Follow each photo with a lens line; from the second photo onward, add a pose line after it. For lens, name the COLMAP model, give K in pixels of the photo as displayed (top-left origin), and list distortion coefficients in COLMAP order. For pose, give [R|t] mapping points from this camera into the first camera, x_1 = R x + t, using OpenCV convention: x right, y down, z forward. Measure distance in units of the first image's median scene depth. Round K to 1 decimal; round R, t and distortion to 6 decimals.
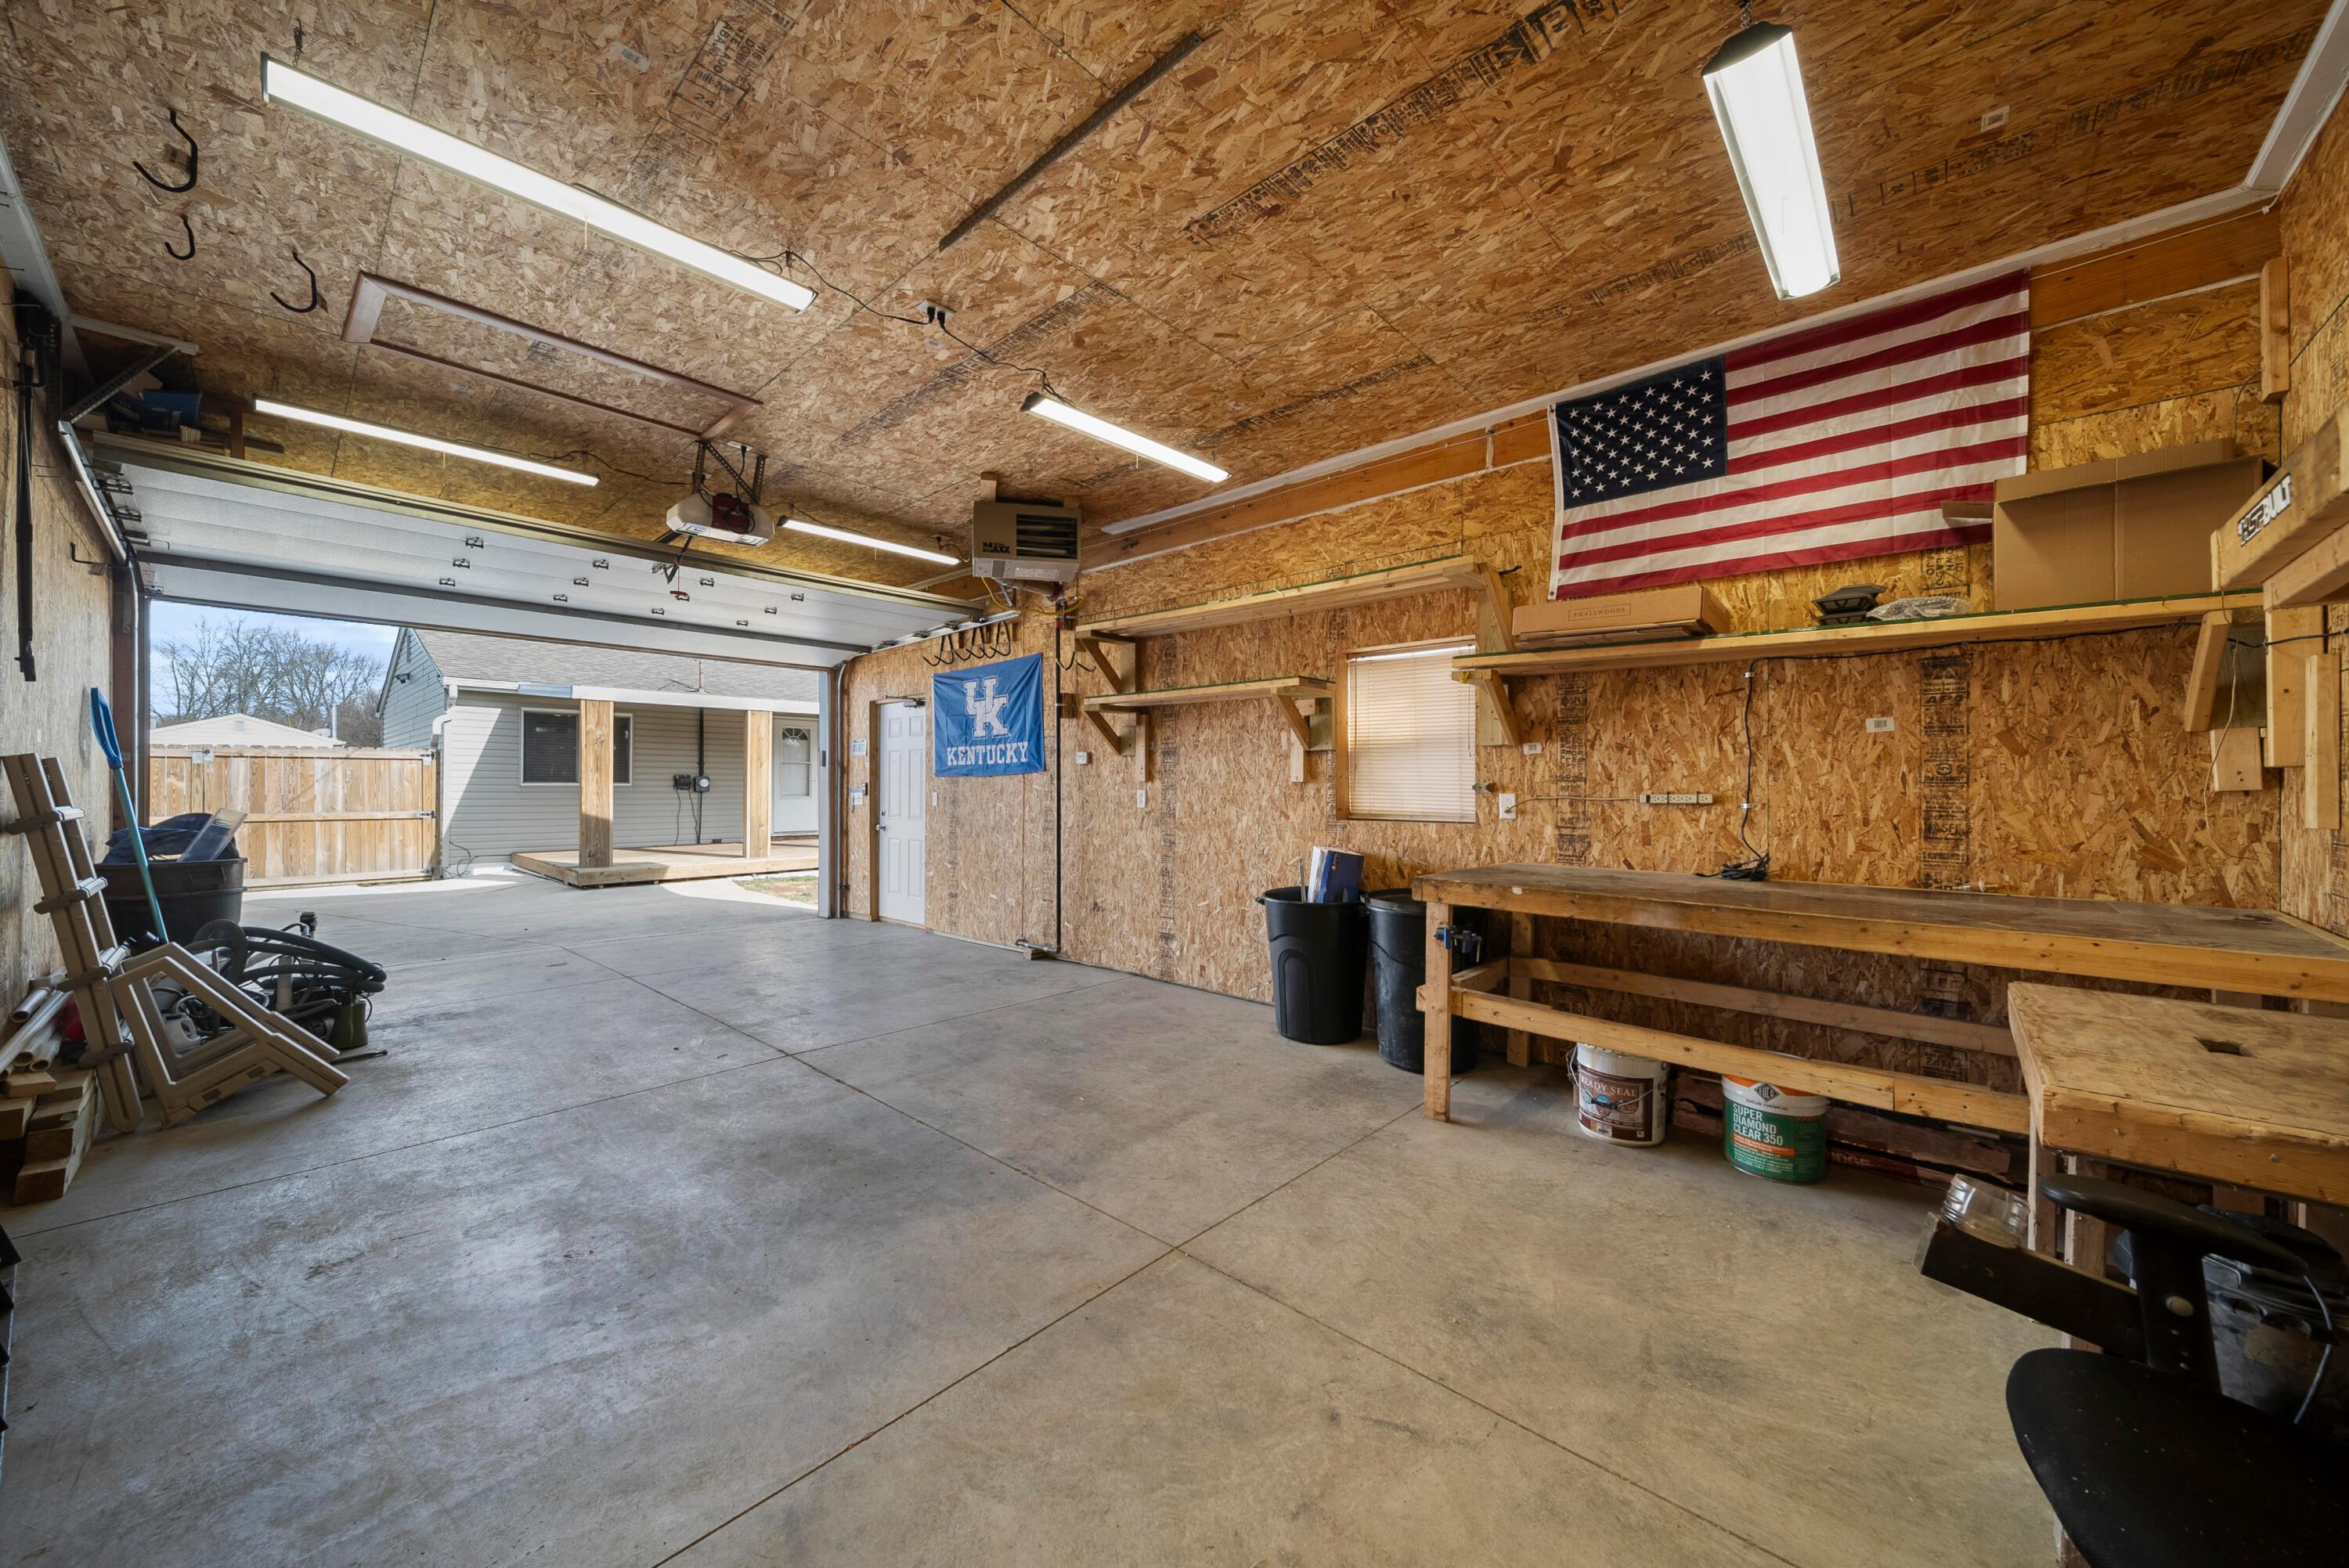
lens RADIAL K [[834.2, 0, 1169.5], [0, 834.2, 787.4], [0, 0, 1]] dist [-0.000139, -0.000231]
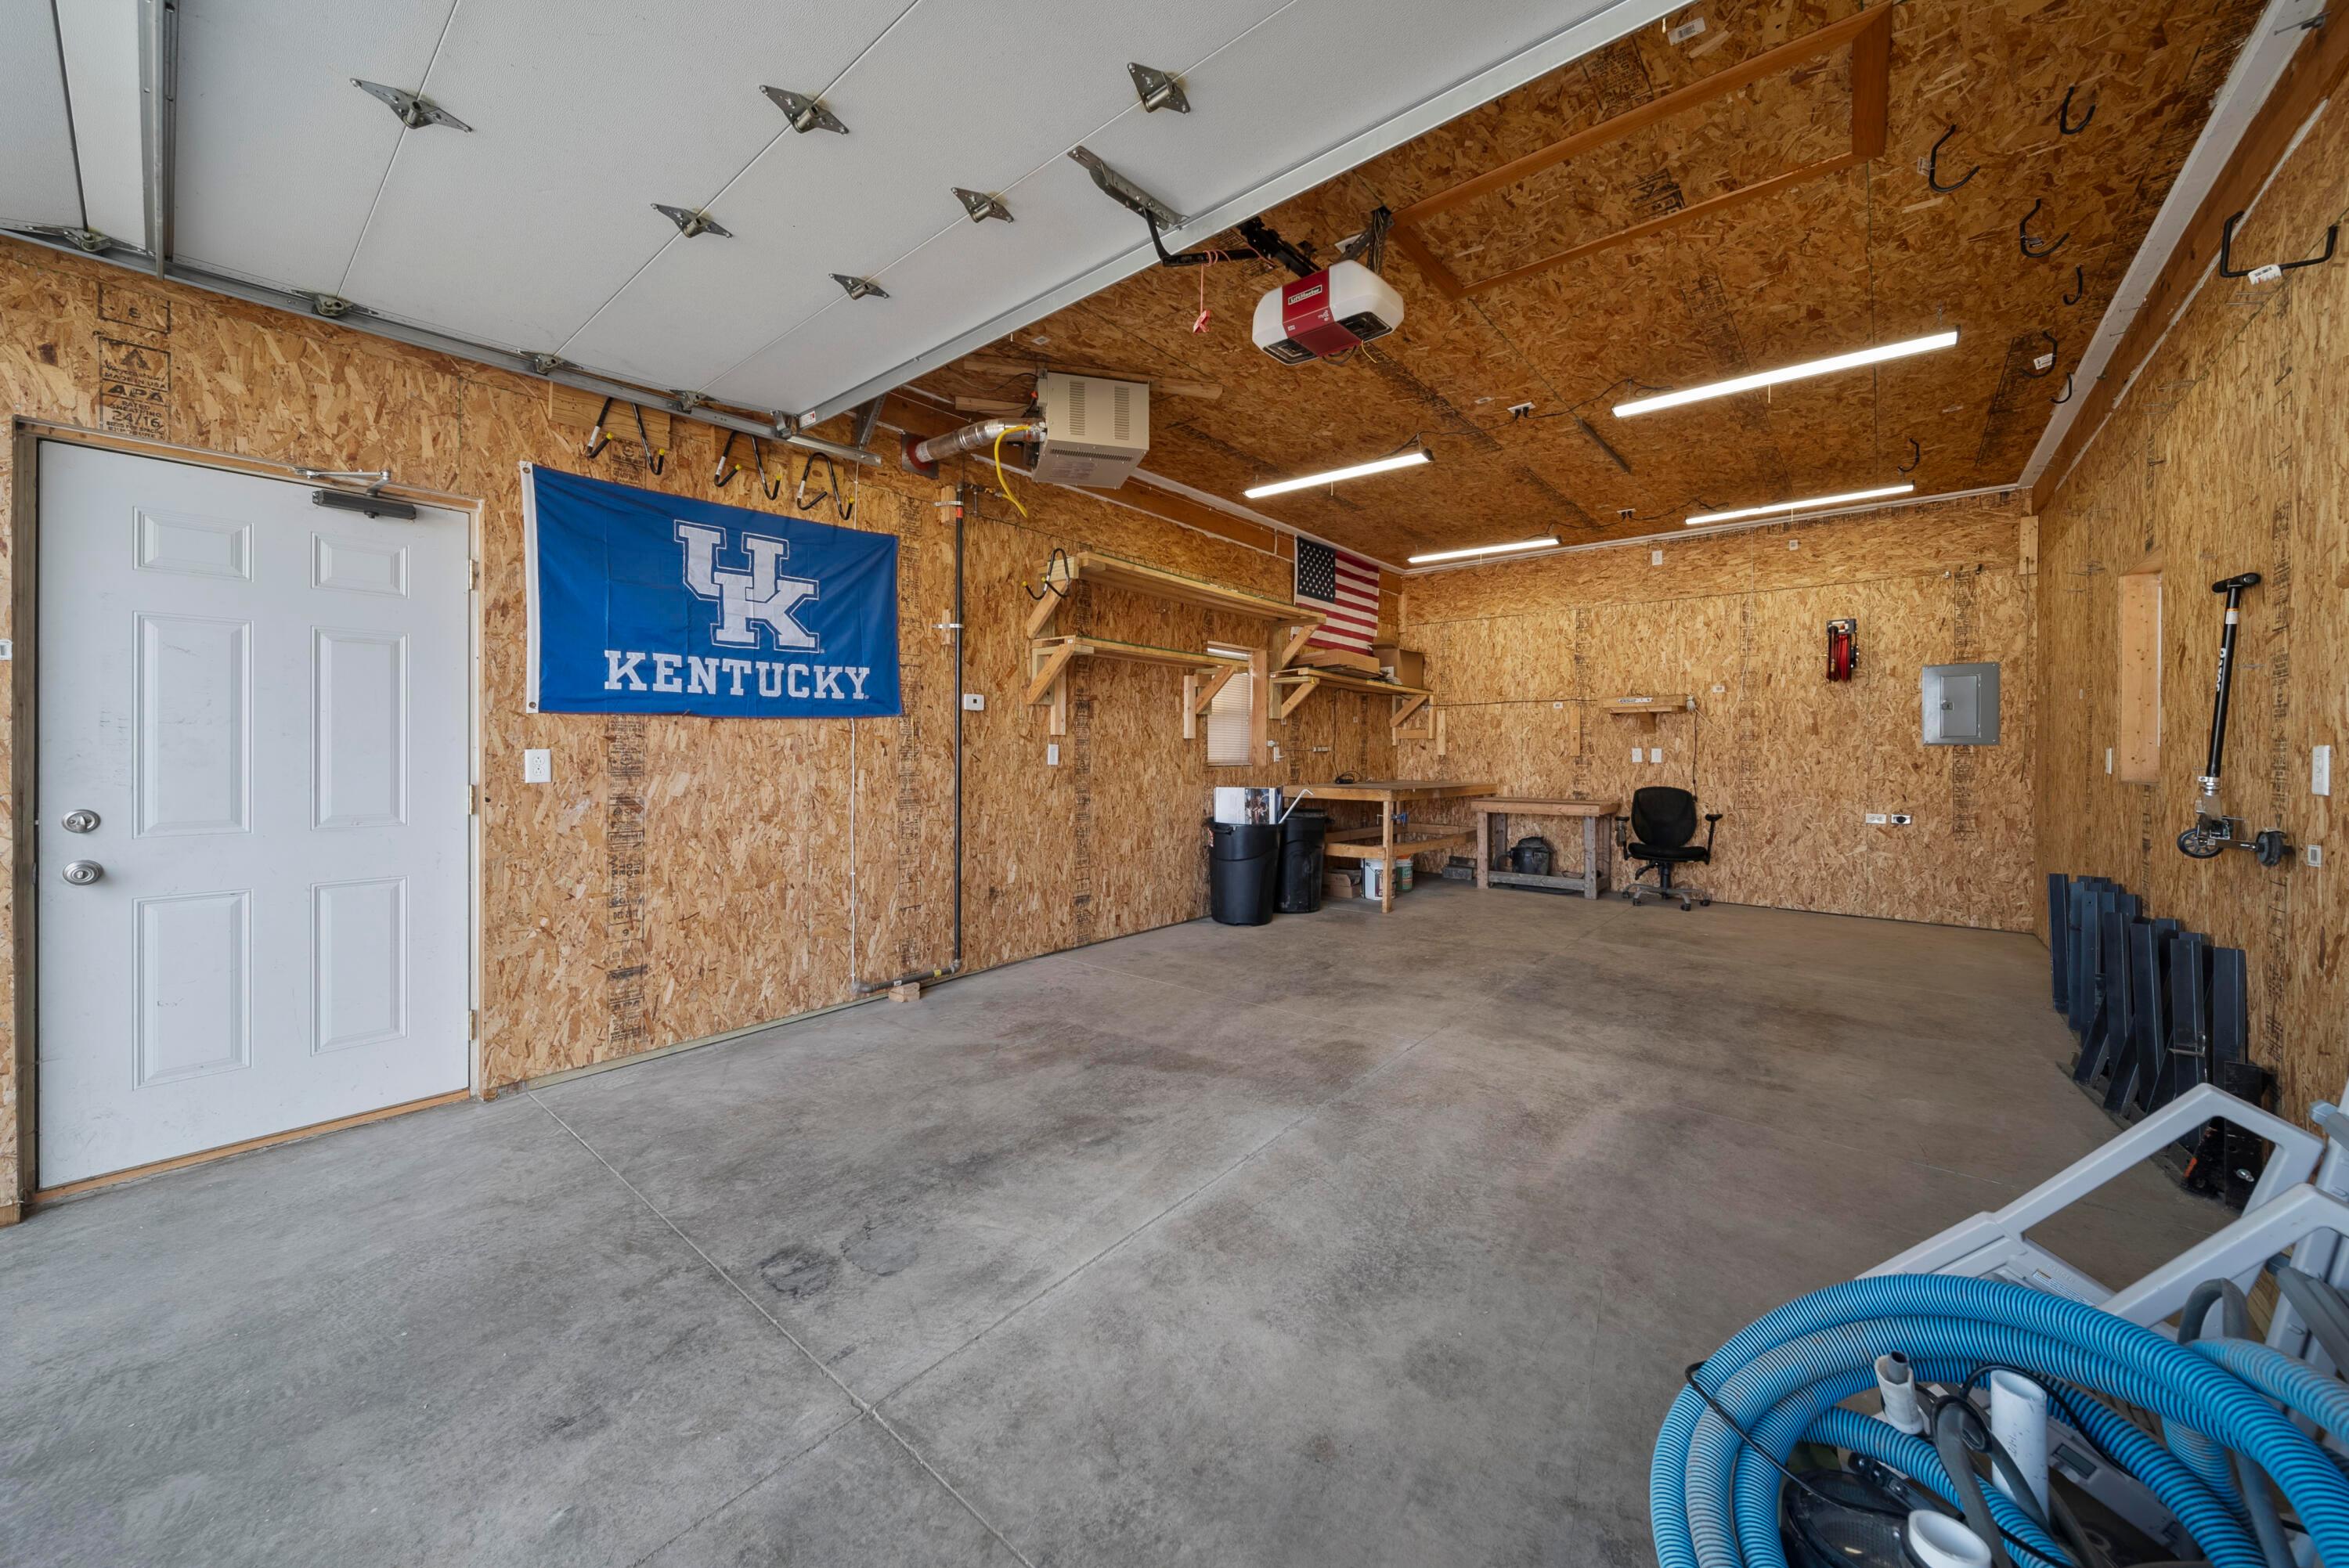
lens RADIAL K [[848.1, 0, 1170.7], [0, 848.1, 752.6], [0, 0, 1]] dist [-0.001214, -0.000185]
pose [[-0.045808, -0.007668, 0.998921, -0.819589], [-0.002952, 0.999967, 0.007540, 0.003874], [-0.998946, -0.002604, -0.045829, 0.797977]]
